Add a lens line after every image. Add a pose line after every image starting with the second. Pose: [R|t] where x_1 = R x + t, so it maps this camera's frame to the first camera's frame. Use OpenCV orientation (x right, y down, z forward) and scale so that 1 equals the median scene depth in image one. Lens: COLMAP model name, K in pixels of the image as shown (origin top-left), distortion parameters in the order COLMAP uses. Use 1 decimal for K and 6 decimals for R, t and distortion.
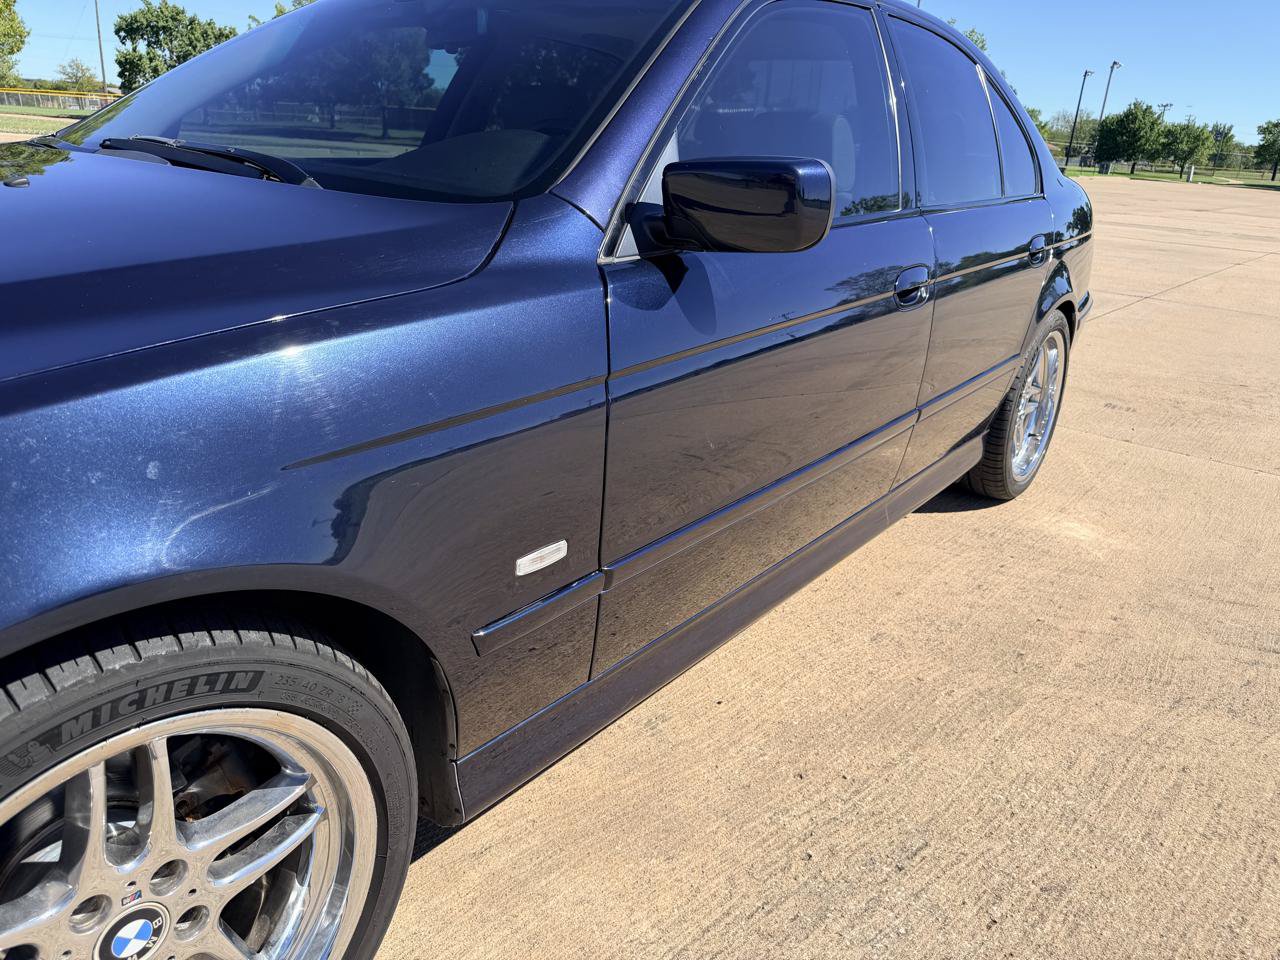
lens RADIAL K [[899.7, 0, 643.8], [0, 899.7, 486.4], [0, 0, 1]] dist [0.050728, -0.051089]
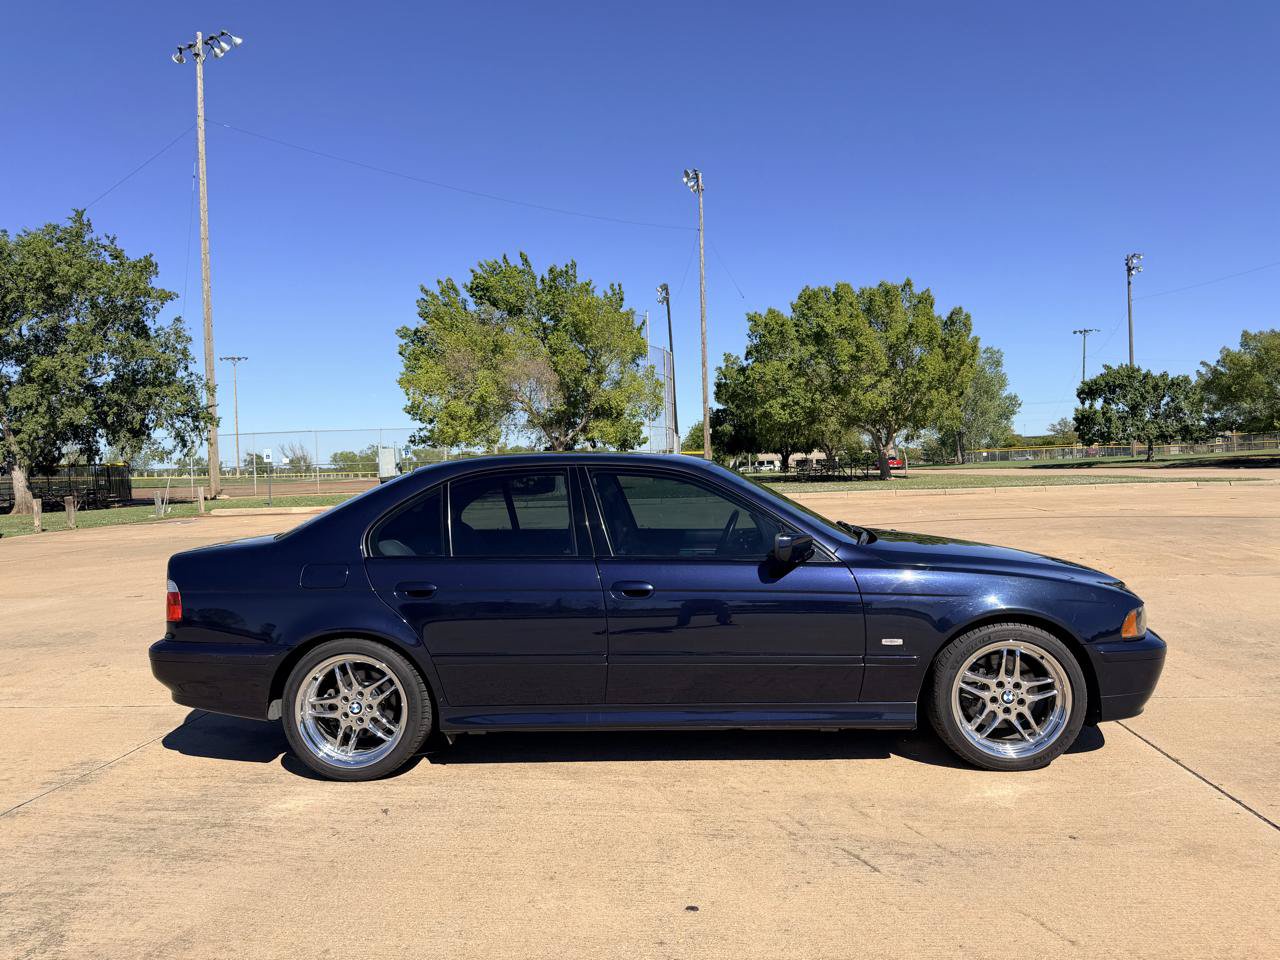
lens RADIAL K [[897.6, 0, 642.3], [0, 897.6, 485.3], [0, 0, 1]] dist [0.042589, -0.054682]
pose [[0.561384, -0.066072, -0.824914, 0.054969], [-0.225724, 0.946786, -0.229447, 0.001640], [0.796176, 0.315011, 0.516596, -0.005704]]
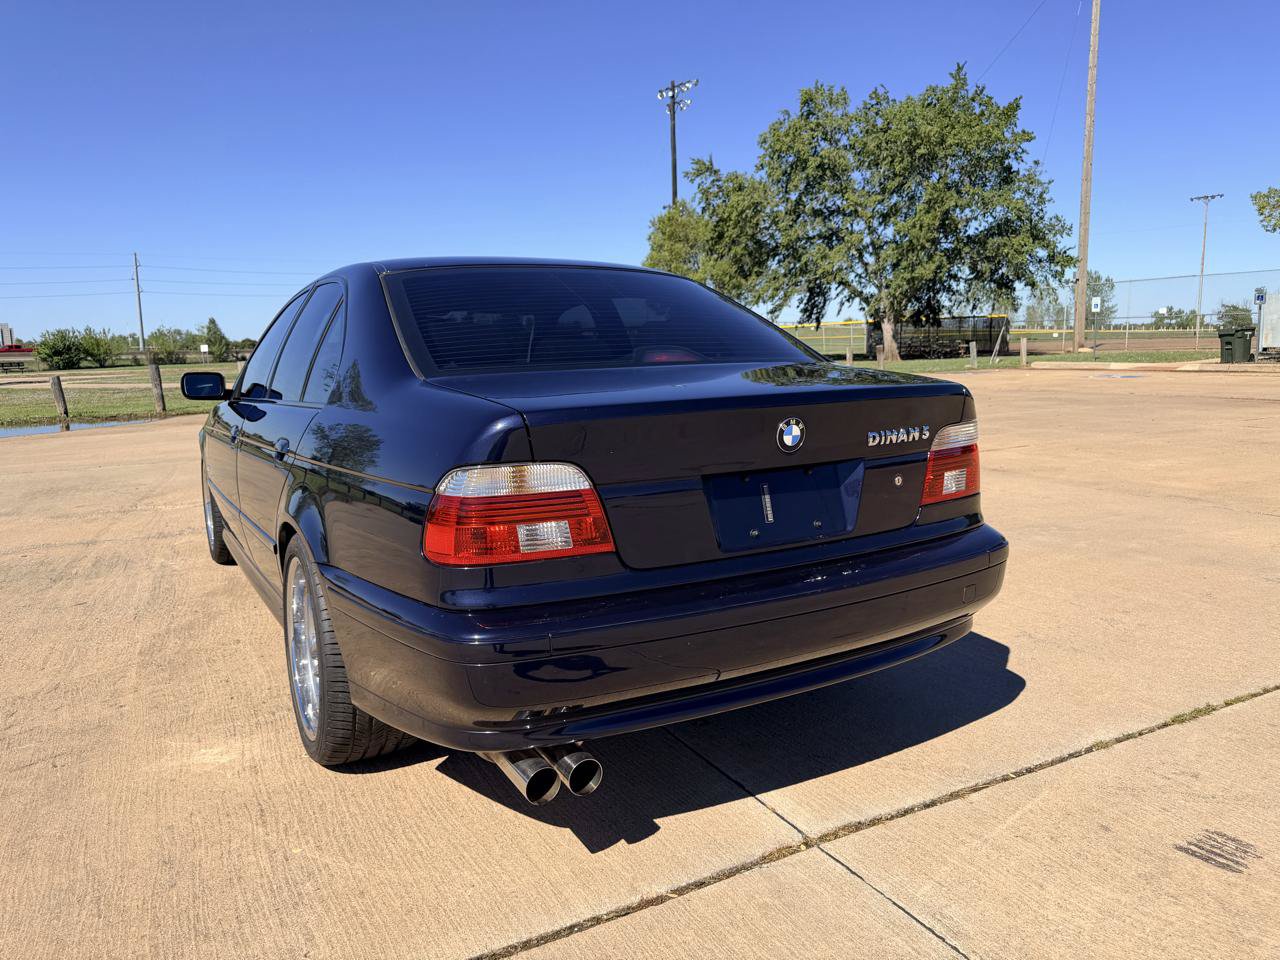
lens RADIAL K [[897.6, 0, 642.3], [0, 897.6, 485.3], [0, 0, 1]] dist [0.042589, -0.054682]
pose [[-0.375517, 0.083966, -0.923004, 0.043505], [-0.331208, 0.917968, 0.218258, -0.020427], [0.865614, 0.387666, -0.316902, 0.059698]]
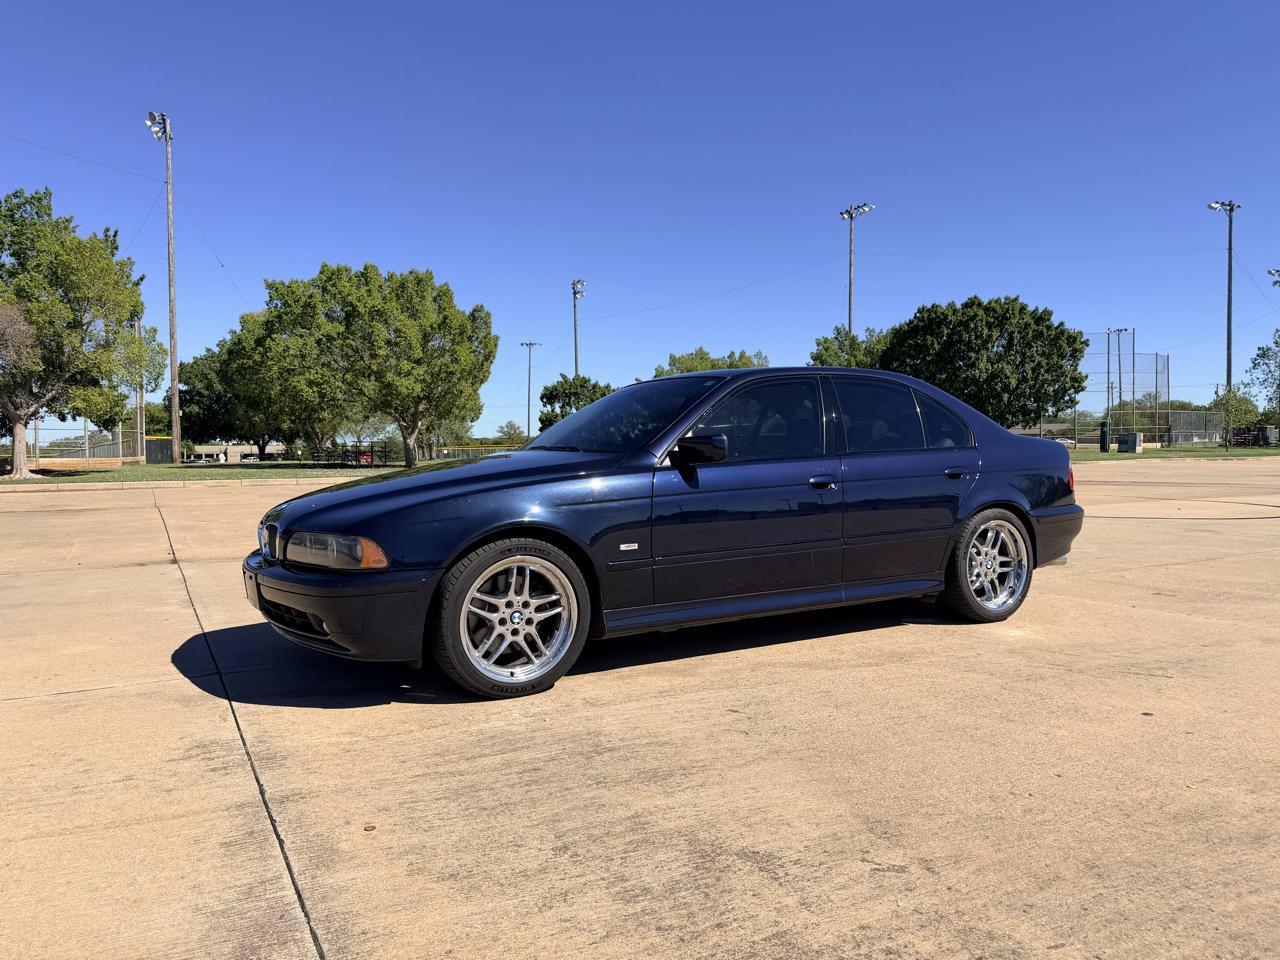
lens RADIAL K [[892.9, 0, 642.4], [0, 892.9, 485.6], [0, 0, 1]] dist [0.060252, -0.088210]
pose [[0.928790, -0.060328, -0.365664, 0.018002], [-0.062874, 0.946711, -0.315888, 0.014134], [0.365235, 0.316384, 0.875502, -0.030676]]
